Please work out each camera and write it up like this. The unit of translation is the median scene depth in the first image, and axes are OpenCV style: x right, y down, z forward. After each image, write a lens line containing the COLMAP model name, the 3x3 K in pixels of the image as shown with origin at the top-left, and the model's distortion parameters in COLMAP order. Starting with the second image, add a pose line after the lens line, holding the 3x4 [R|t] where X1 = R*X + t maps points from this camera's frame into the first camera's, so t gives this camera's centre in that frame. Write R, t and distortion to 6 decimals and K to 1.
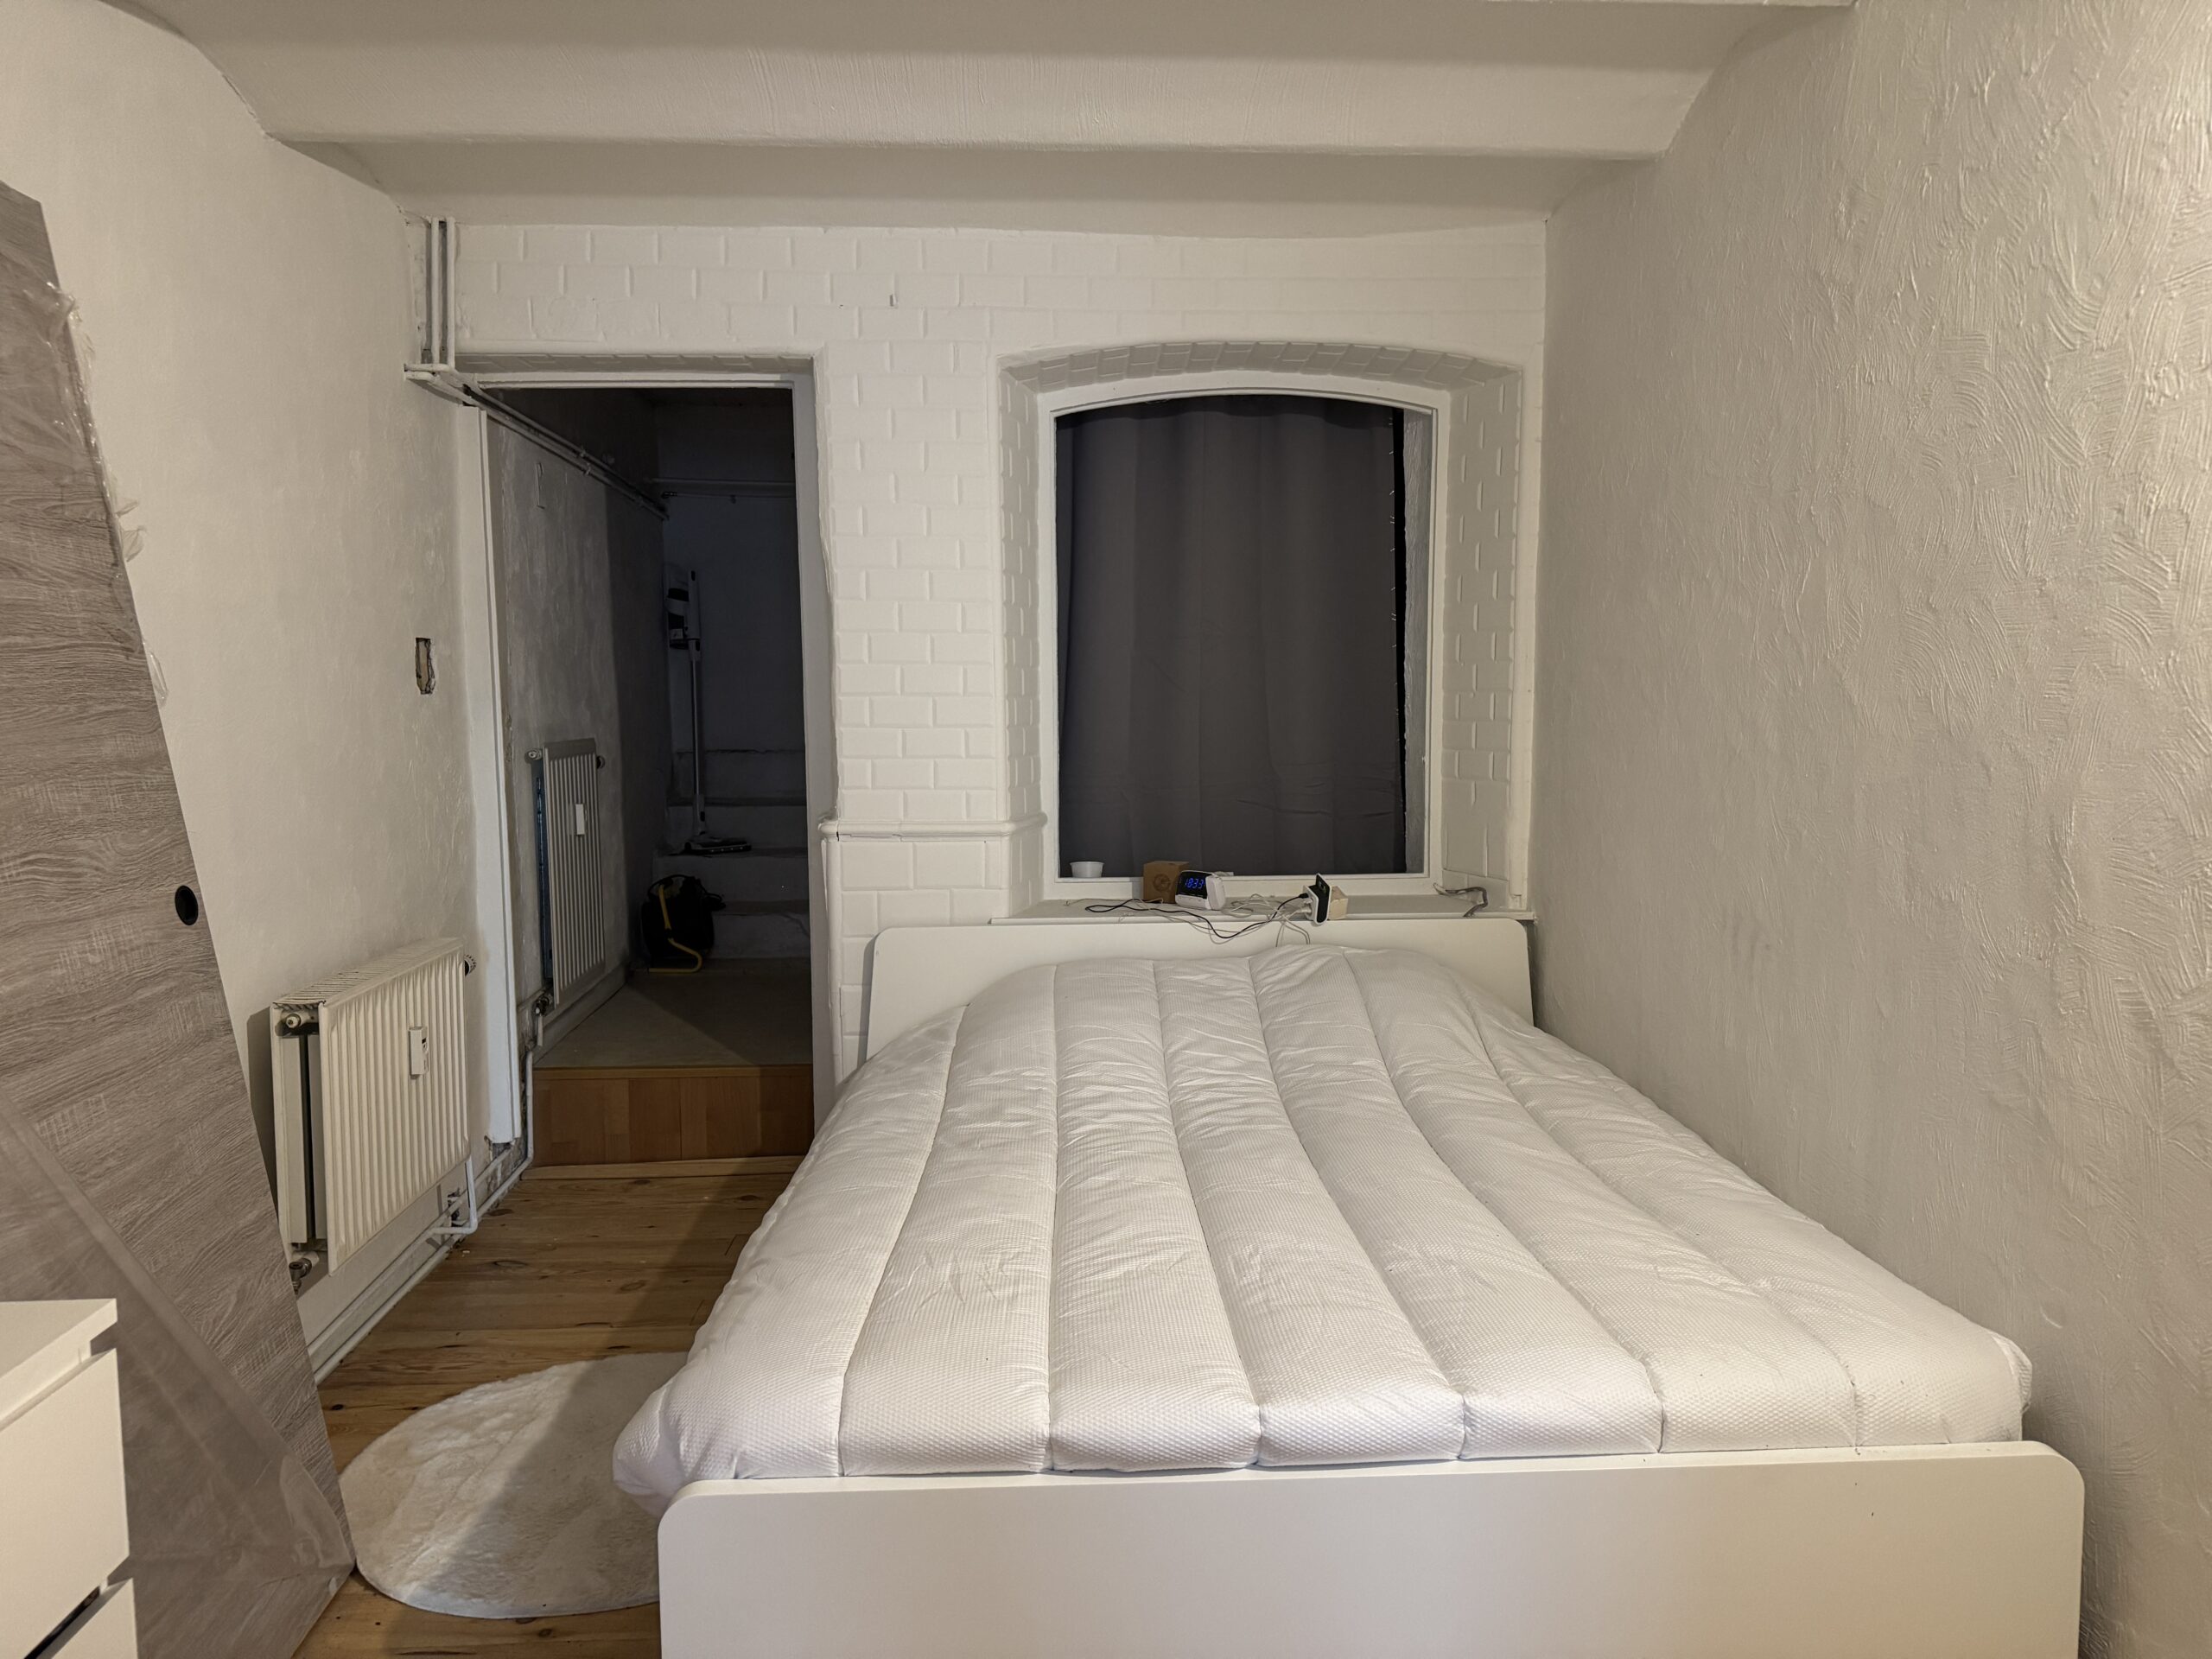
lens RADIAL K [[1550.5, 0, 1106.7], [0, 1550.5, 828.1], [0, 0, 1]] dist [0.055226, -0.063346]
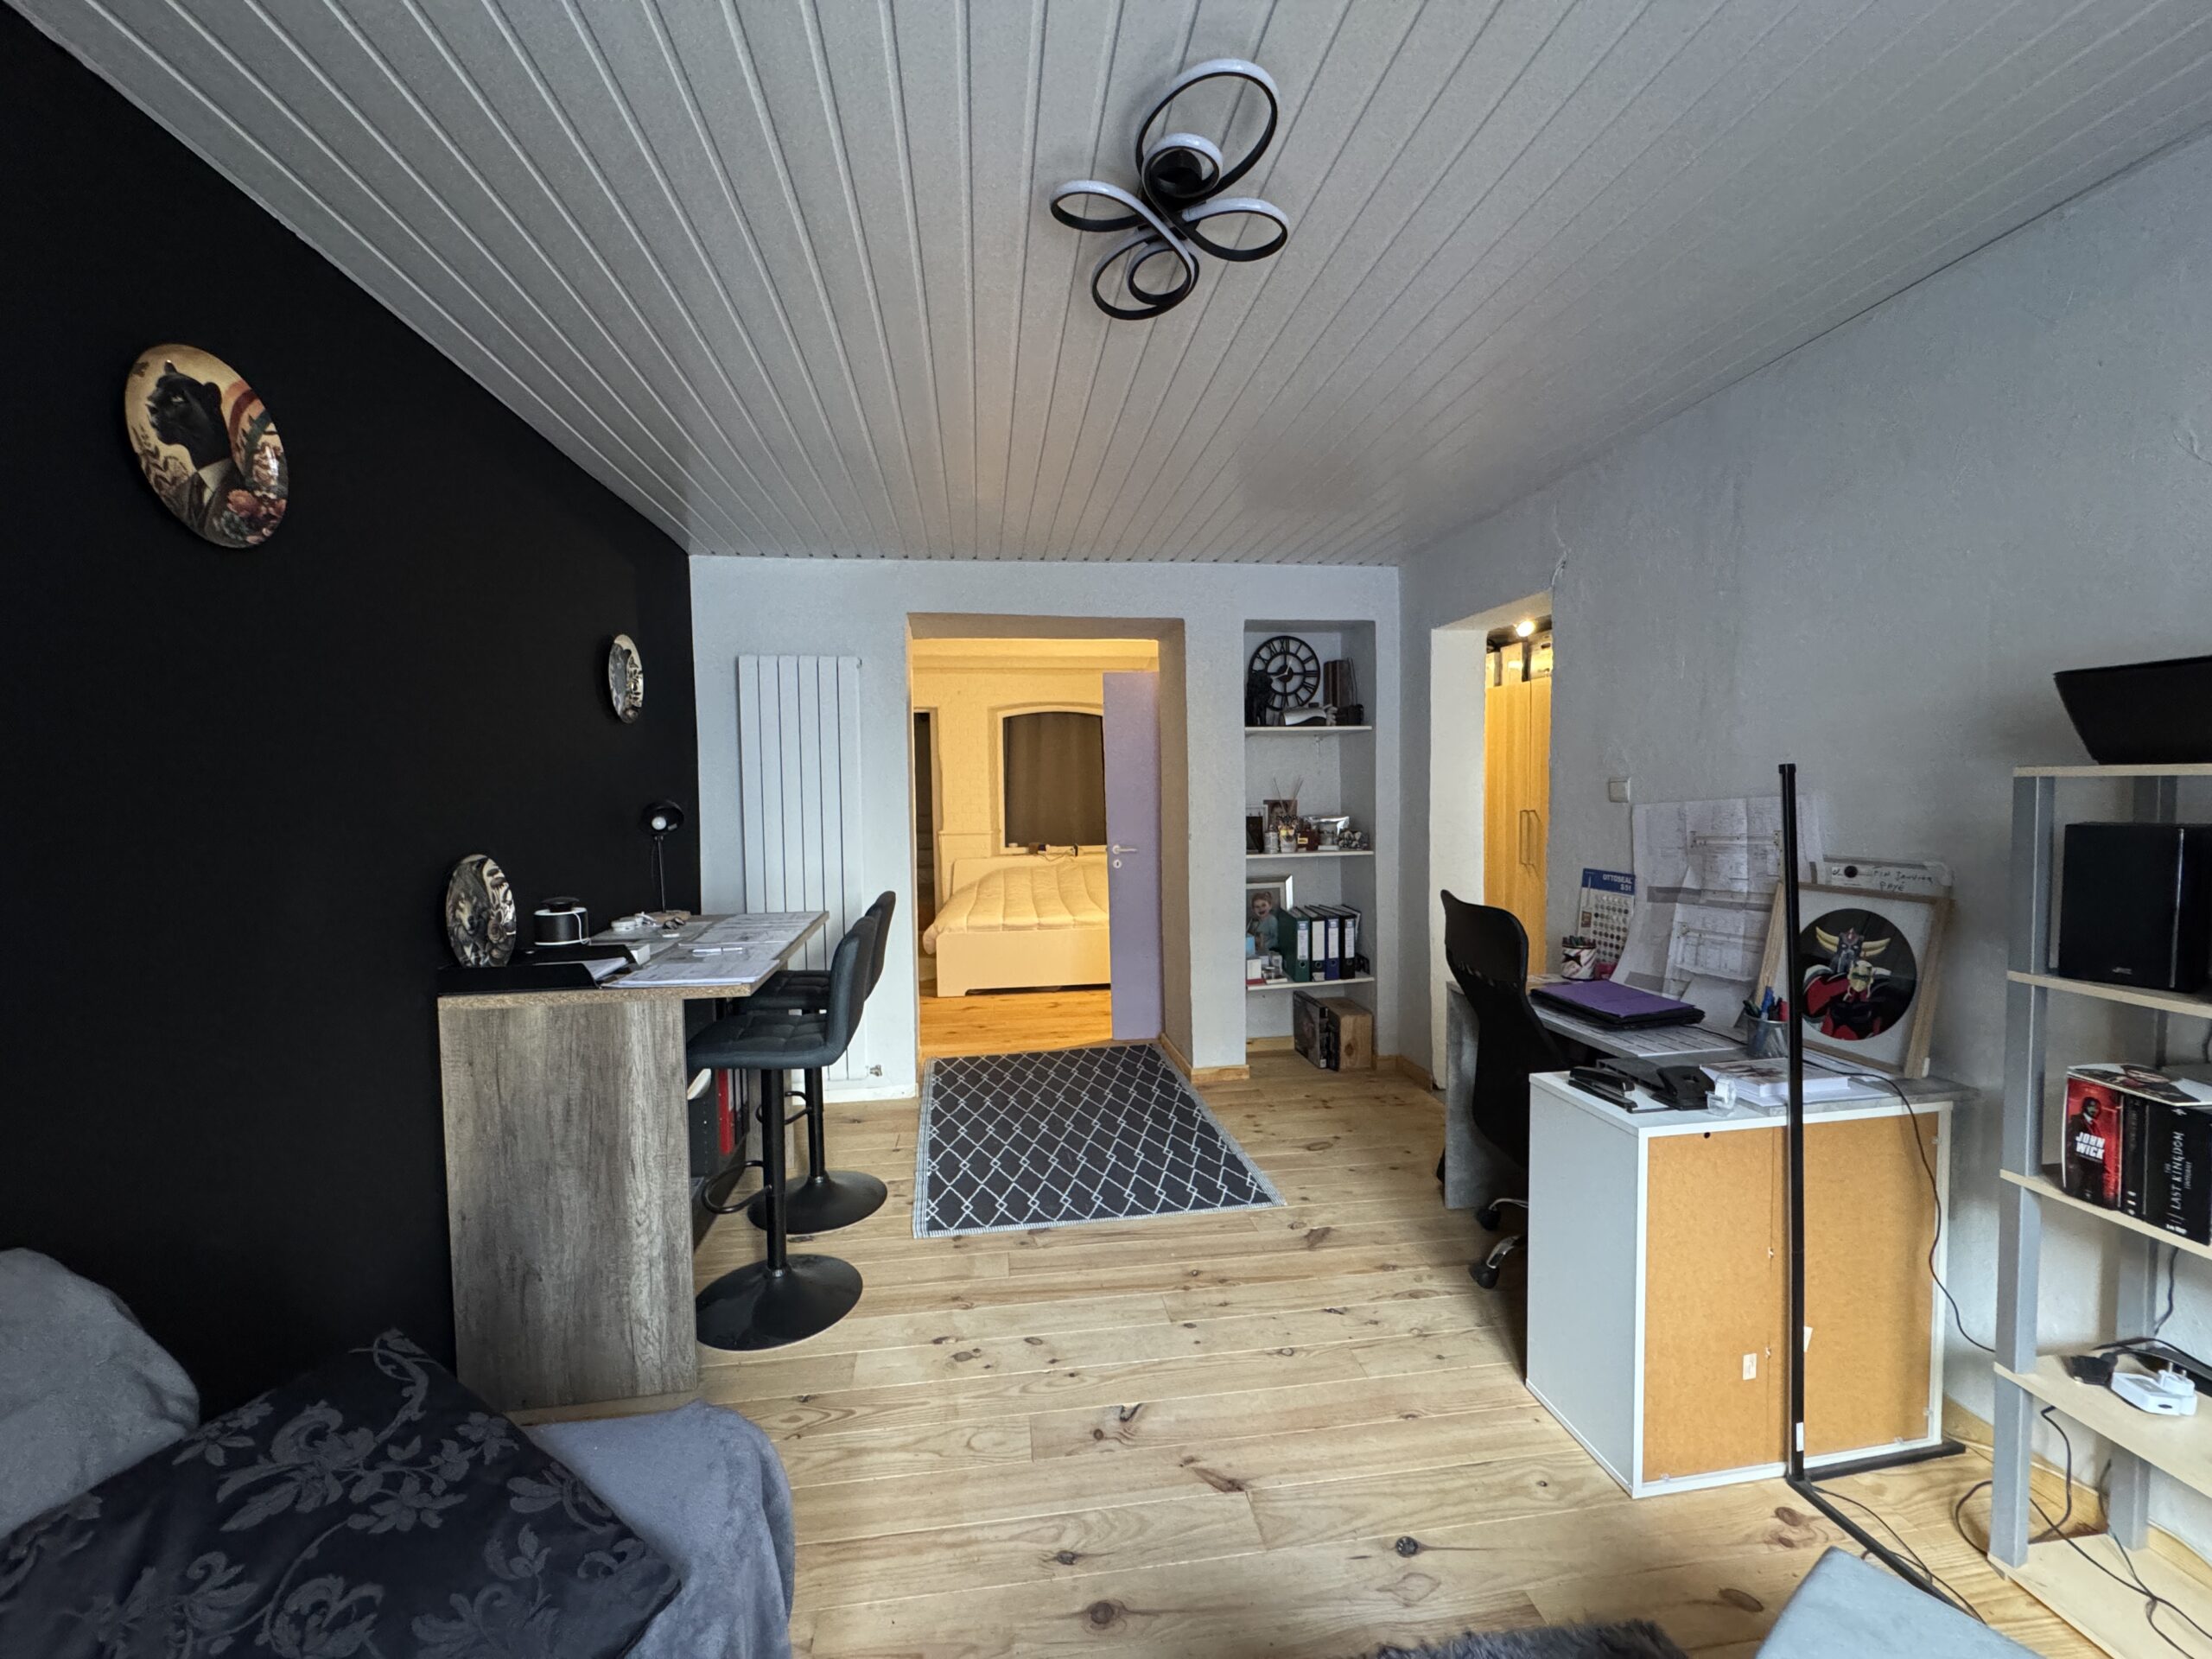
lens RADIAL K [[886.0, 0, 1101.9], [0, 886.0, 827.1], [0, 0, 1]] dist [-0.003017, 0.000588]
pose [[0.997269, -0.012364, 0.072813, 0.046083], [0.015631, 0.998888, -0.044470, 0.085432], [-0.072182, 0.045487, 0.996354, -1.105496]]
